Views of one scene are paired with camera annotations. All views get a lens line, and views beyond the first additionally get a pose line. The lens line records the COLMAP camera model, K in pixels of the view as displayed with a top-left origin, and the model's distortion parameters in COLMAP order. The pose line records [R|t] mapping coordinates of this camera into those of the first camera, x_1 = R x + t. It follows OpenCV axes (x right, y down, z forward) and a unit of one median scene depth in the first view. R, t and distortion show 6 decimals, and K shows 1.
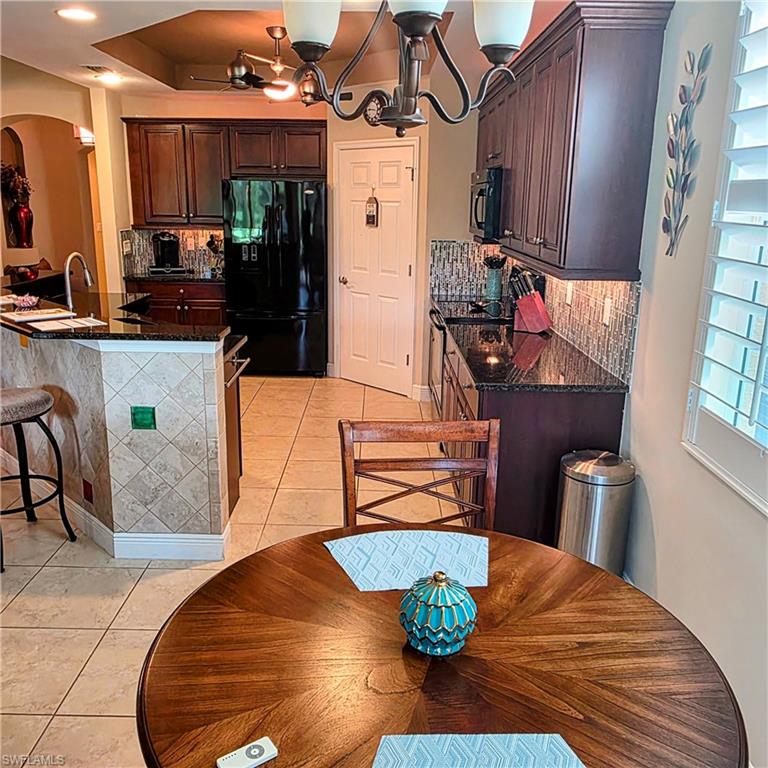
lens RADIAL K [[691.6, 0, 384.0], [0, 691.6, 384.0], [0, 0, 1]] dist [0.009873, 0.005198]
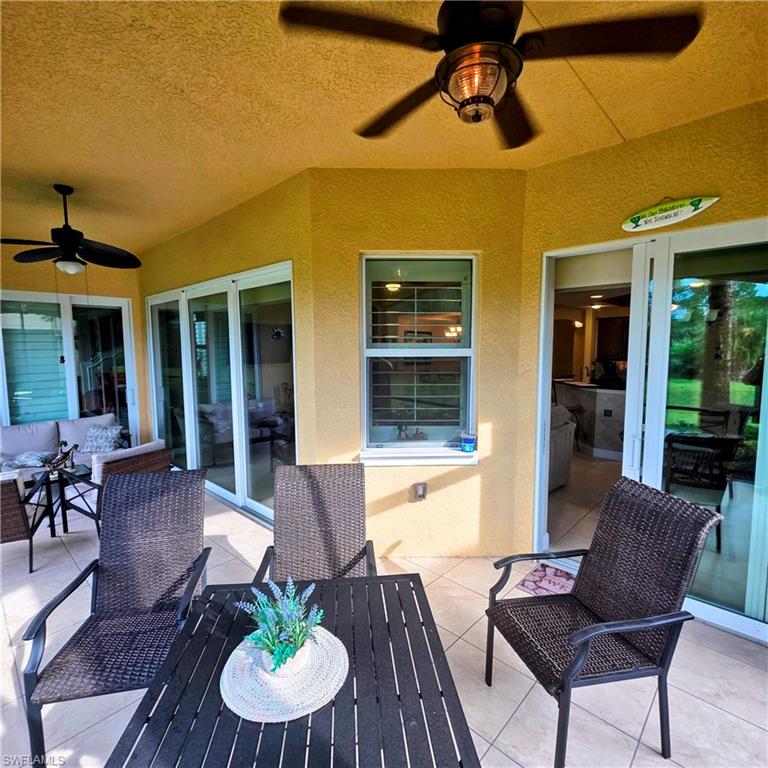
lens RADIAL K [[411.3, 0, 384.0], [0, 411.3, 384.0], [0, 0, 1]] dist [-0.000737, -0.000039]
pose [[0.719675, 0.043135, -0.692970, 0.115983], [-0.163200, 0.980614, -0.108449, 0.145905], [0.674859, 0.191141, 0.712763, -0.559516]]
